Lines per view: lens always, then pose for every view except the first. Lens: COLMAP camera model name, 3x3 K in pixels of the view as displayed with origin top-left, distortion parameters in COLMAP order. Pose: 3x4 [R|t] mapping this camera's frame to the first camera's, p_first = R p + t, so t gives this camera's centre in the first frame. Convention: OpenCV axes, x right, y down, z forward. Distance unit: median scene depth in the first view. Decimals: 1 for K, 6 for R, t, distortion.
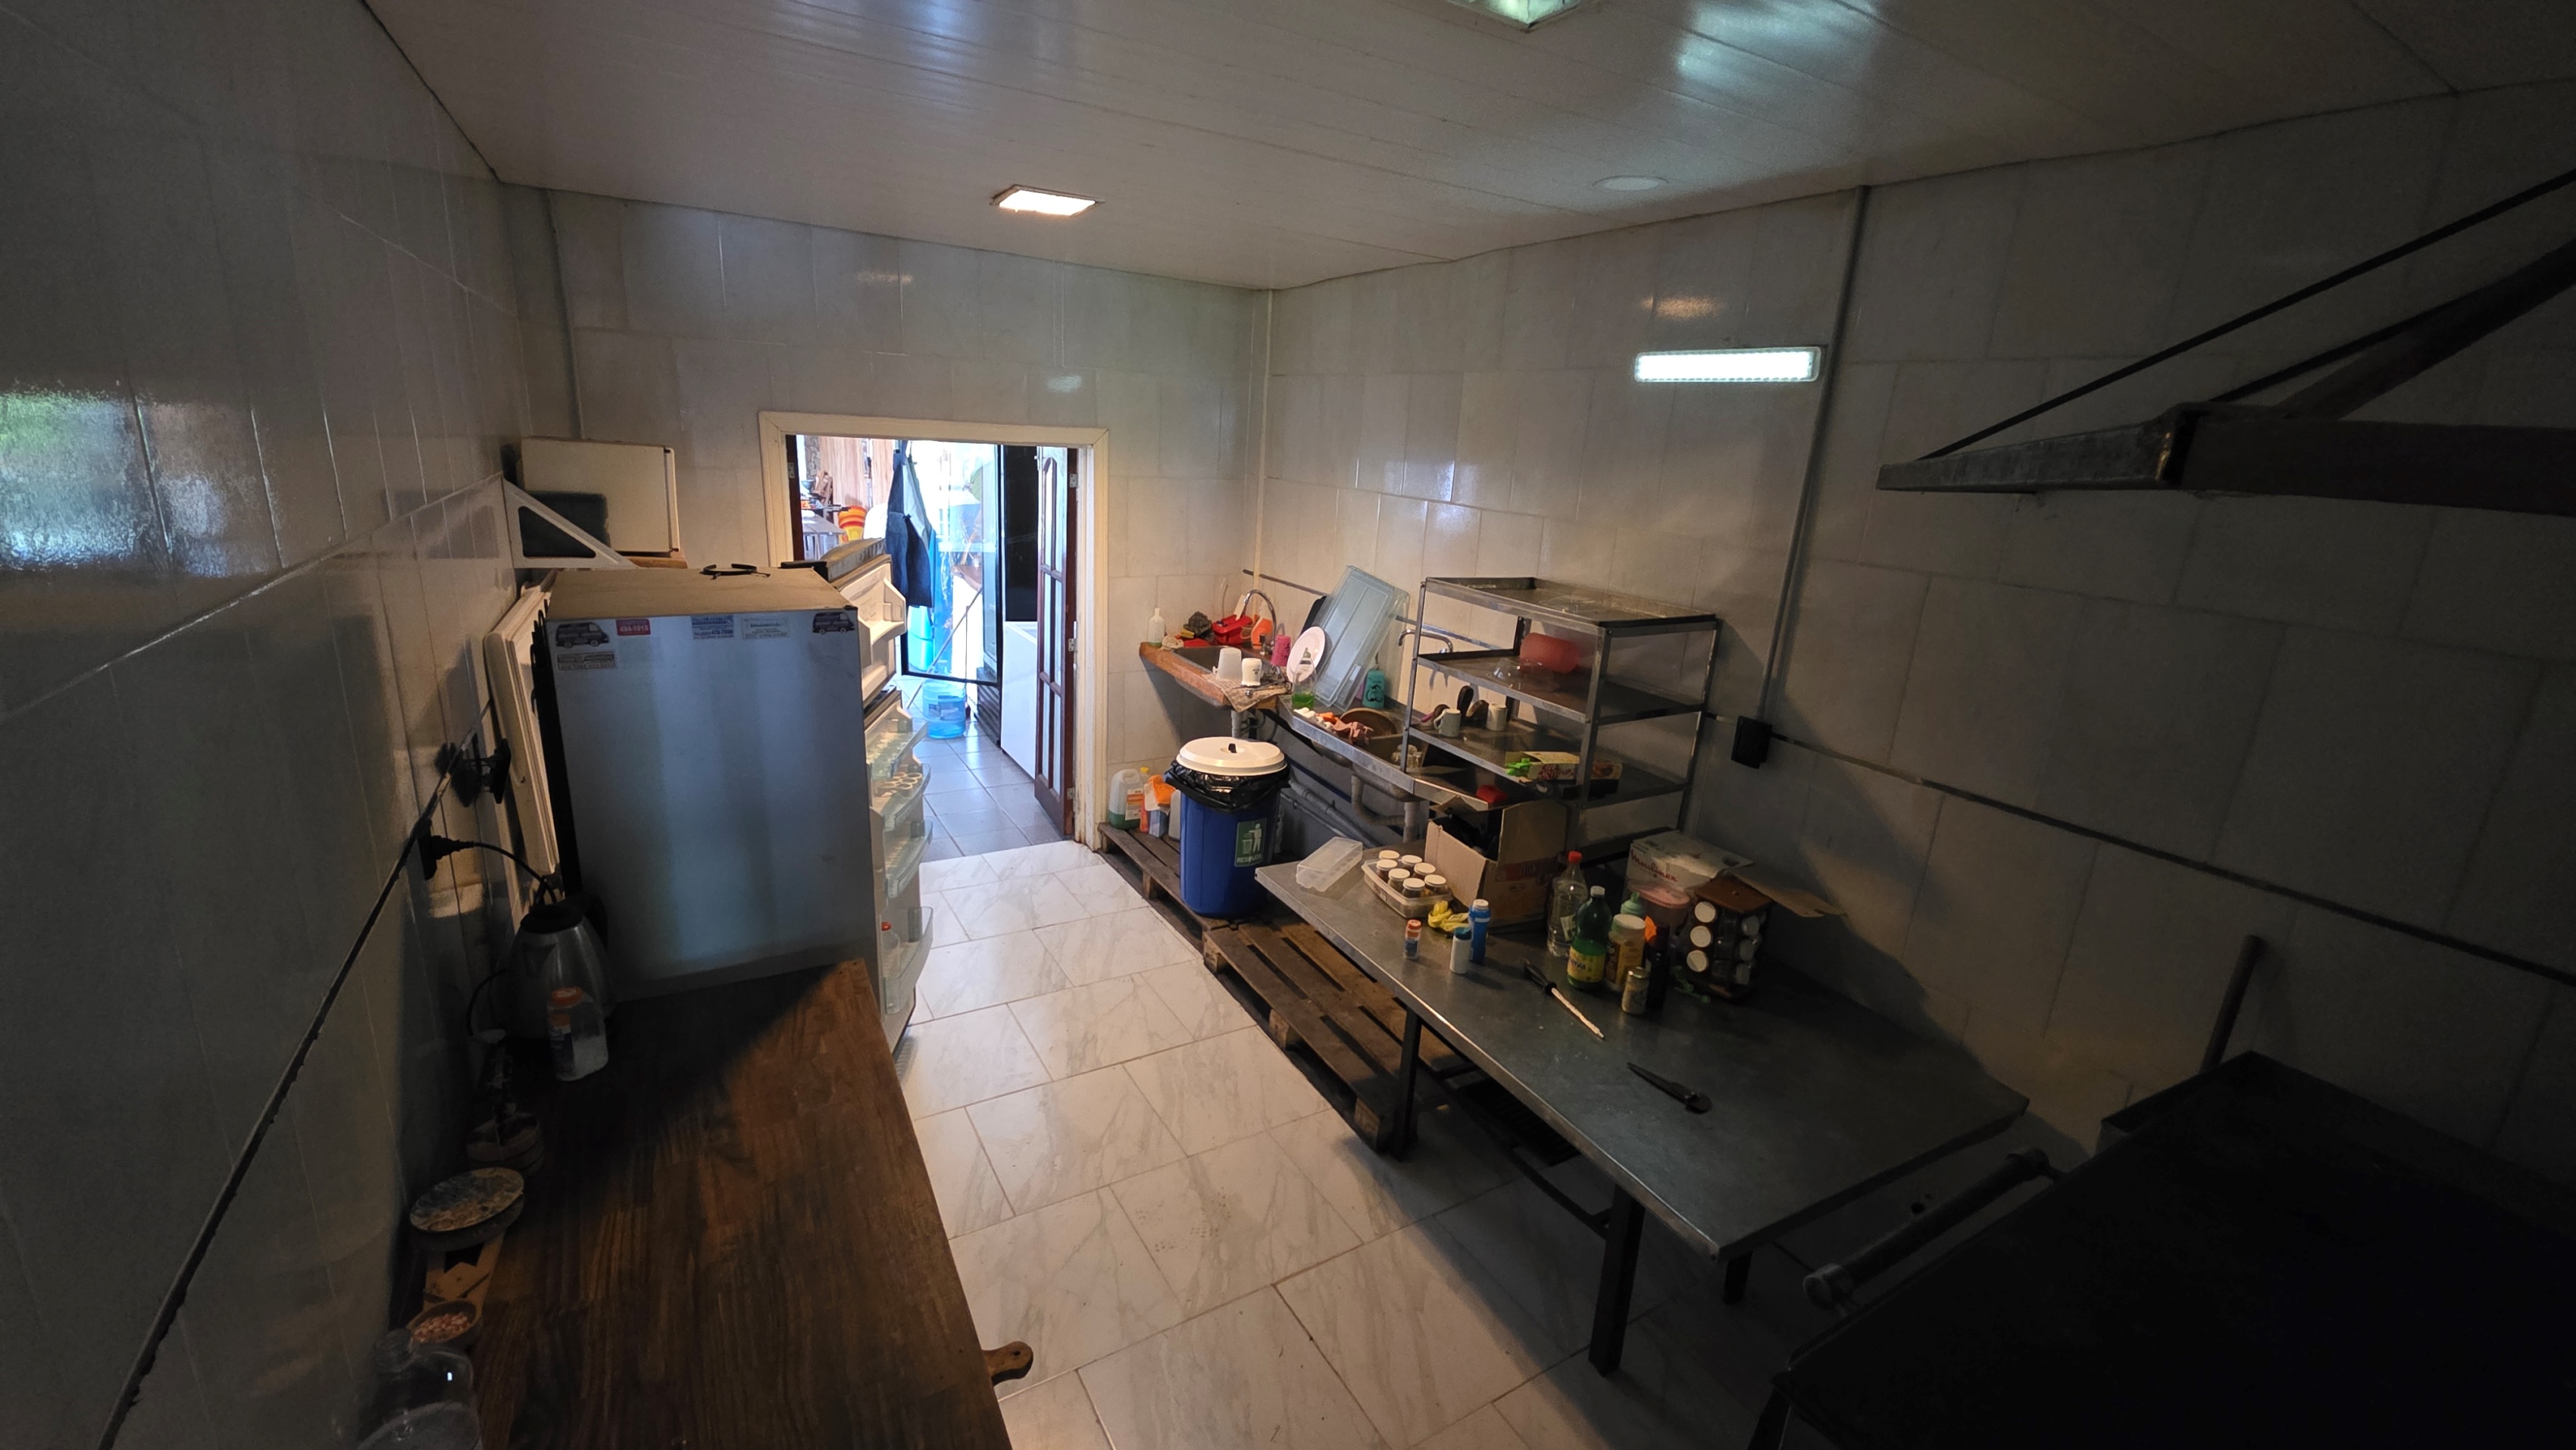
lens RADIAL K [[1024.6, 0, 1291.2], [0, 1024.6, 710.5], [0, 0, 1]] dist [0.015131, -0.009725]
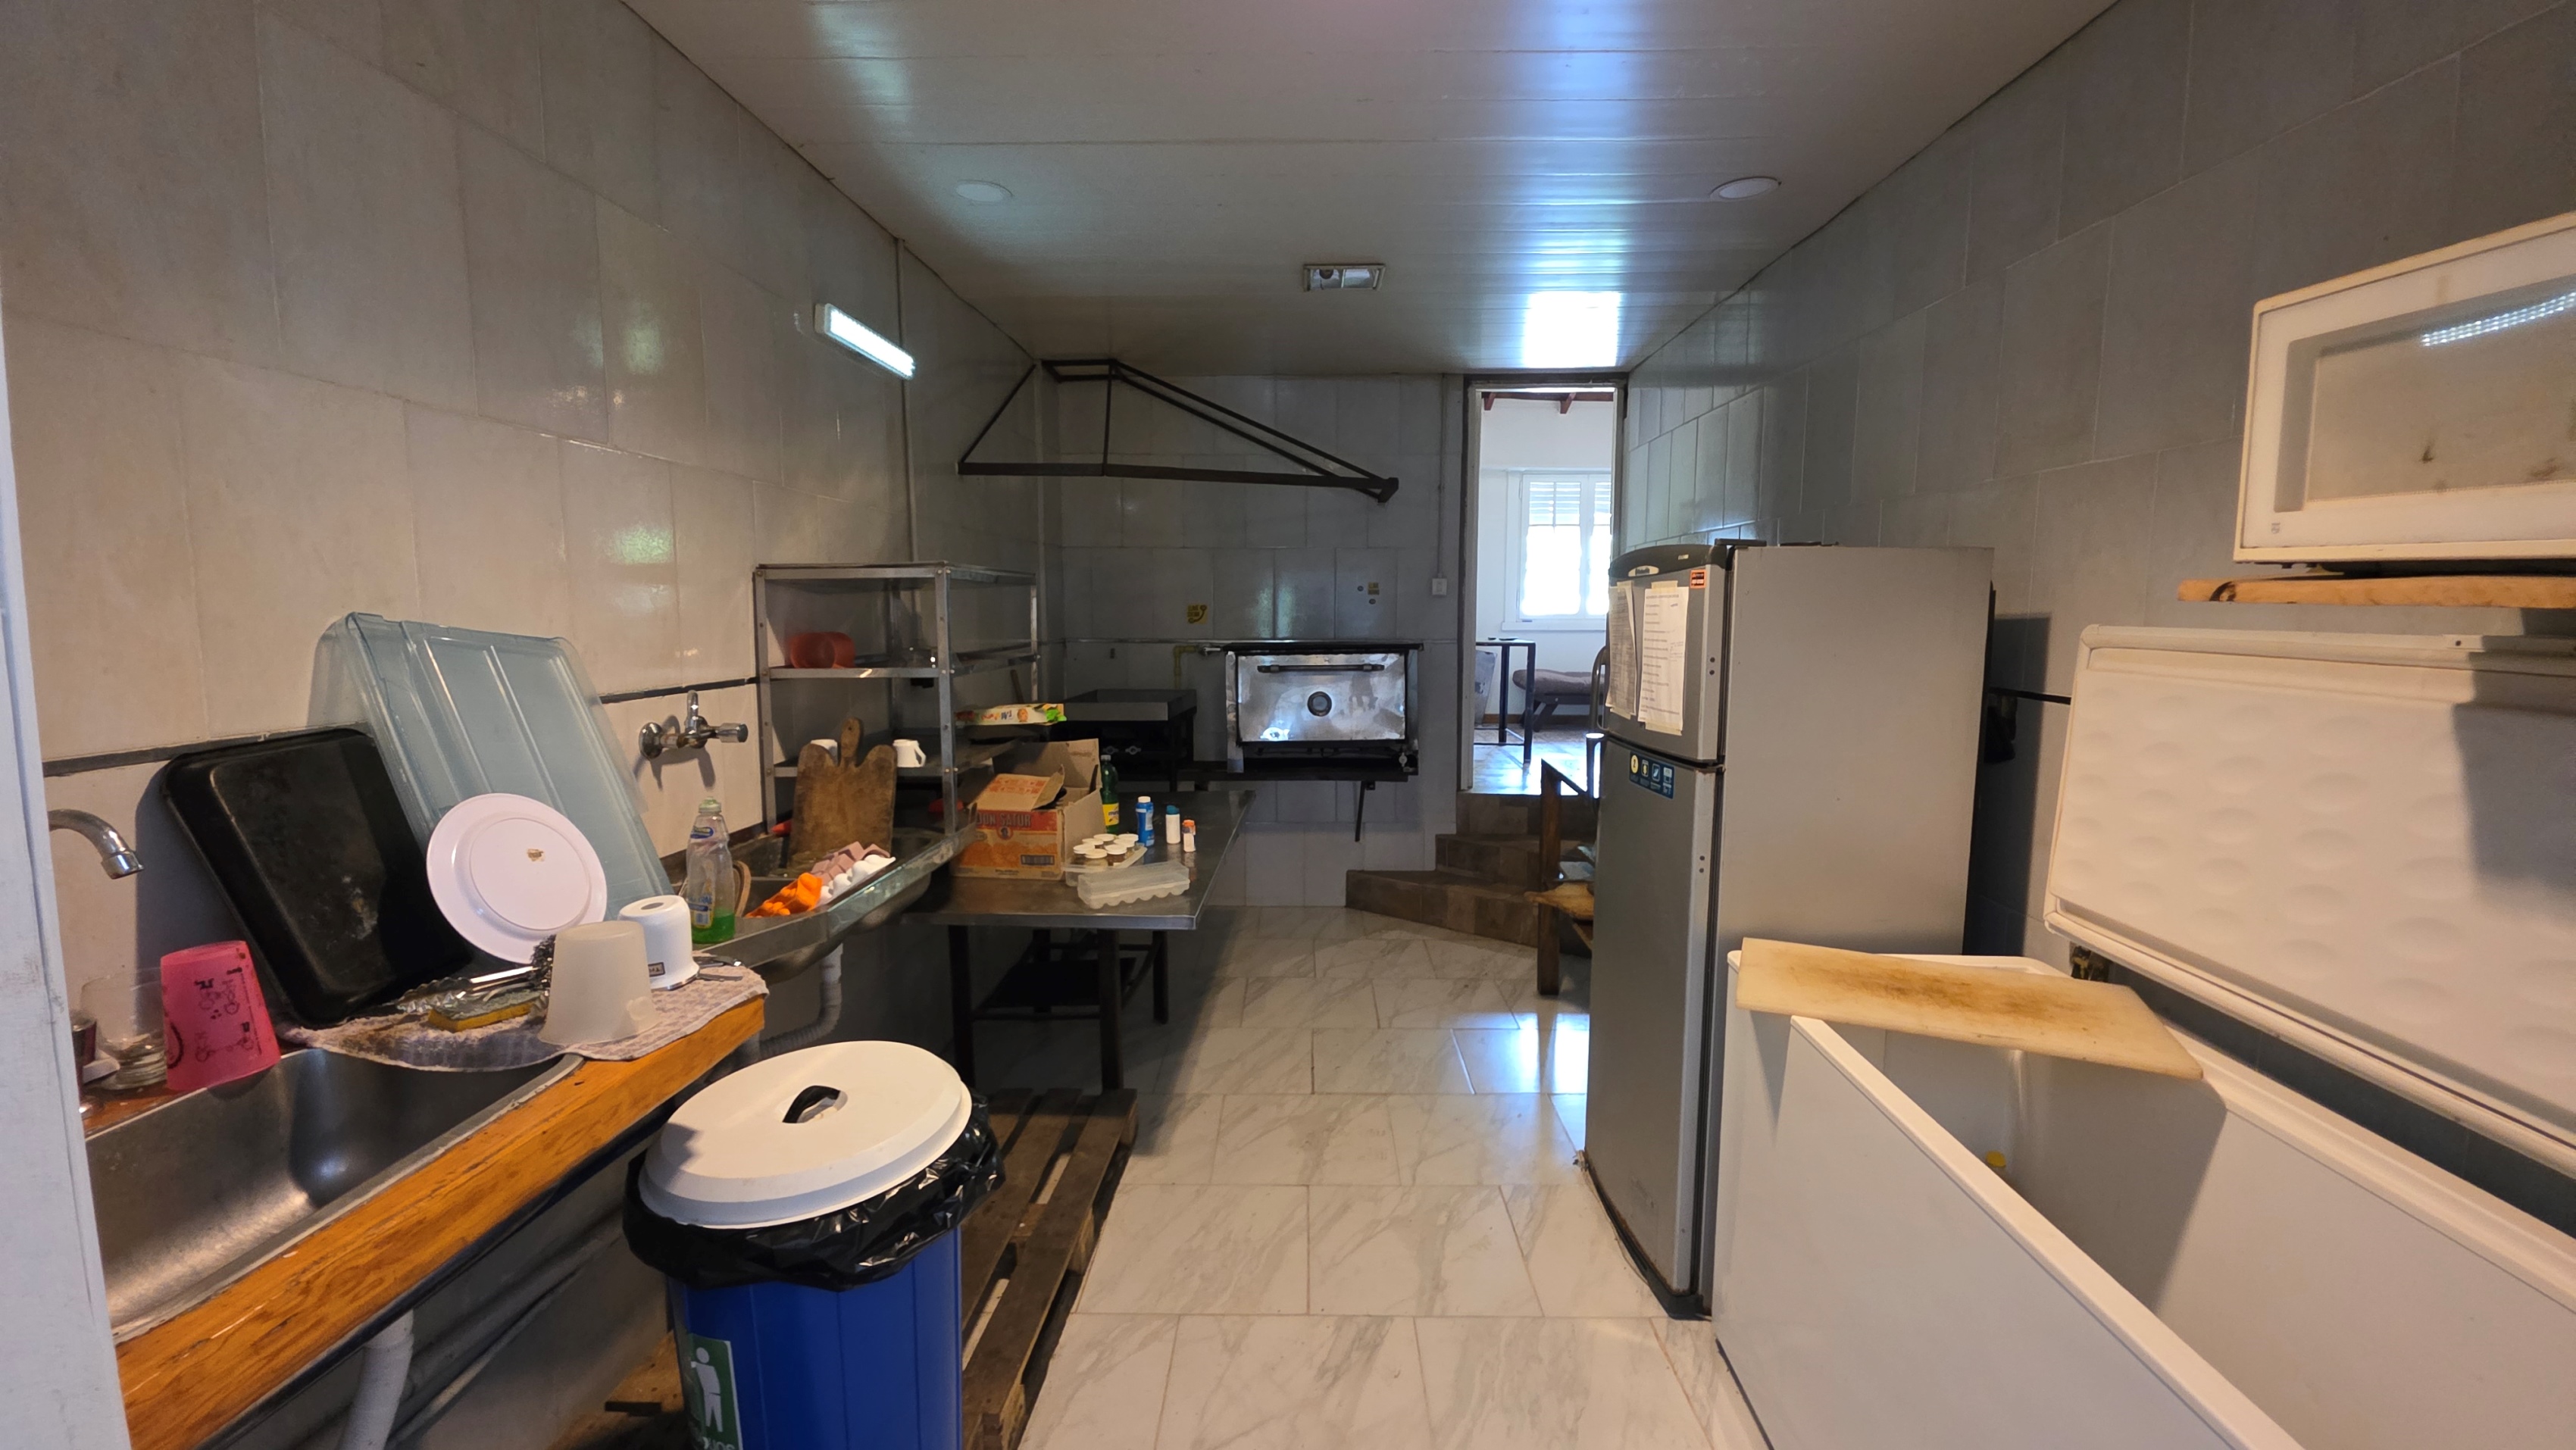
lens RADIAL K [[1024.6, 0, 1291.2], [0, 1024.6, 710.5], [0, 0, 1]] dist [0.015131, -0.009725]
pose [[-0.841400, -0.115598, 0.527904, -0.523812], [0.095445, 0.929711, 0.355708, -0.288012], [-0.531917, 0.349678, -0.771226, 1.569299]]
